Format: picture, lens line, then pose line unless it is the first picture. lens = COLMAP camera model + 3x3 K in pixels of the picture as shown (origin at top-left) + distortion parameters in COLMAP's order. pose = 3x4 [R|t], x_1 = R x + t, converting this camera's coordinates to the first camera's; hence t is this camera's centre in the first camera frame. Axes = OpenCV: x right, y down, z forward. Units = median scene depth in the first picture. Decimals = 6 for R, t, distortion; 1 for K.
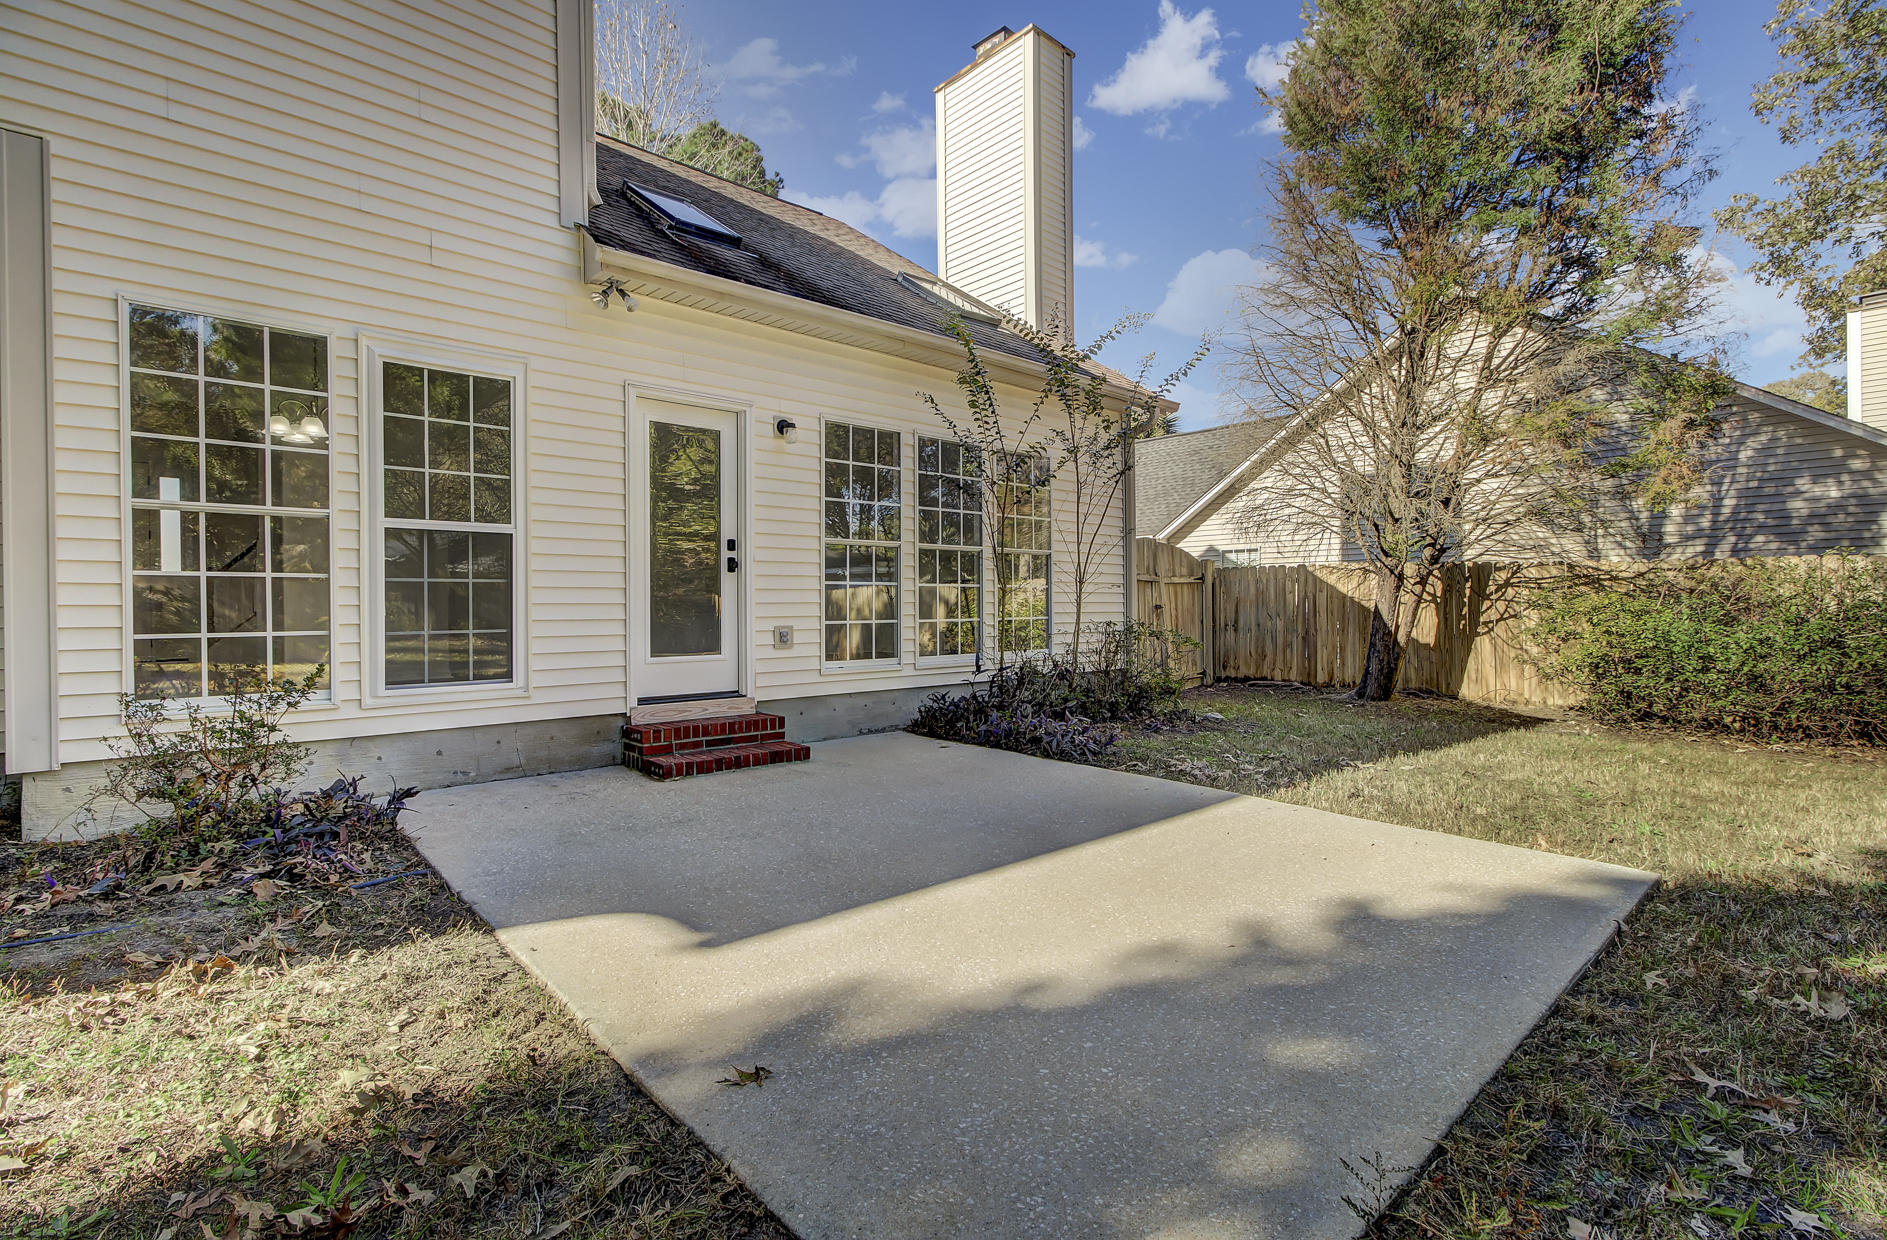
lens RADIAL K [[866.1, 0, 936.9], [0, 866.1, 611.9], [0, 0, 1]] dist [0.000741, 0.000404]
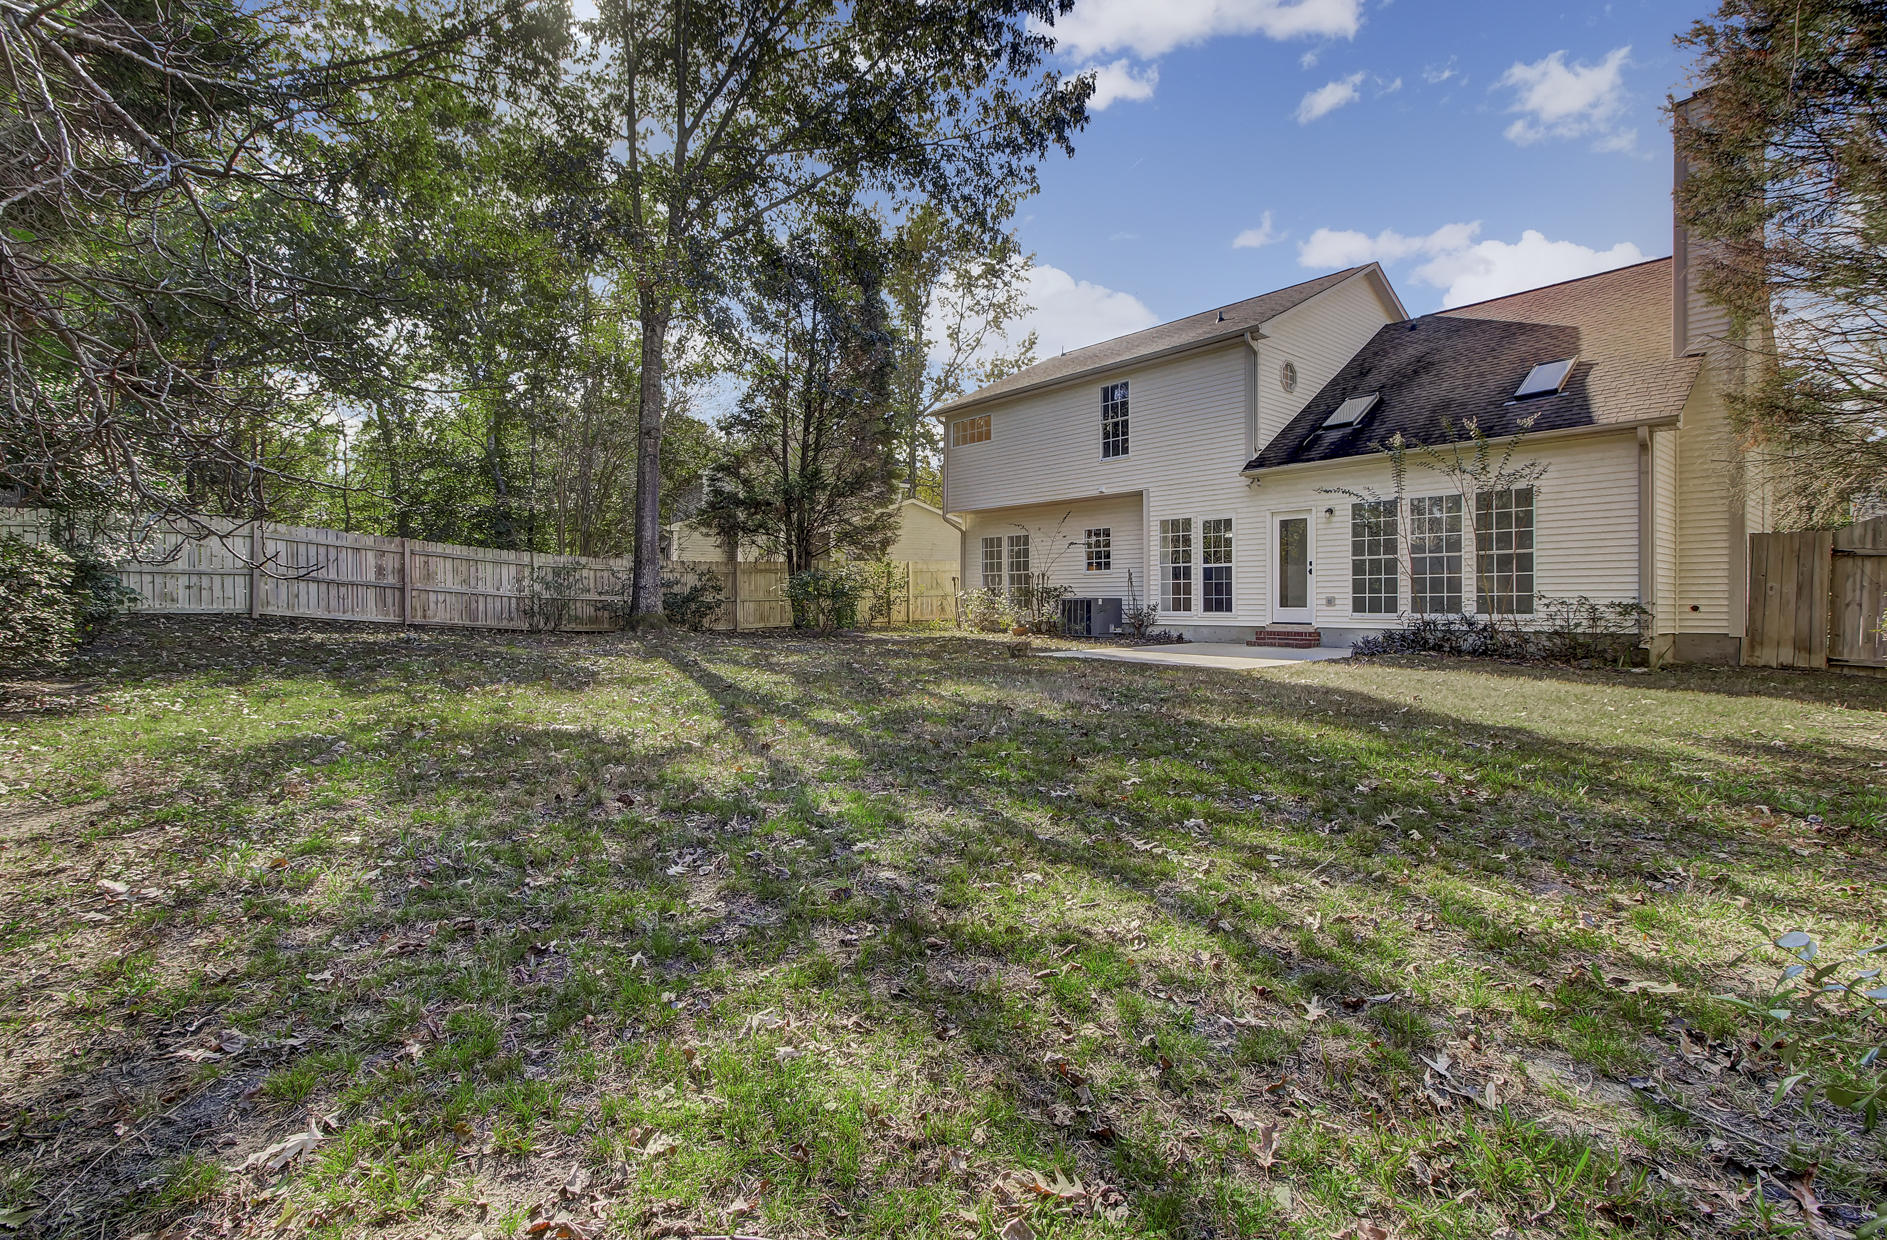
lens RADIAL K [[866.1, 0, 936.9], [0, 866.1, 611.9], [0, 0, 1]] dist [0.000741, 0.000404]
pose [[-0.067546, 0.024471, -0.997416, 2.388228], [-0.001469, 0.999696, 0.024626, 0.002017], [0.997715, 0.003129, -0.067490, 0.106490]]
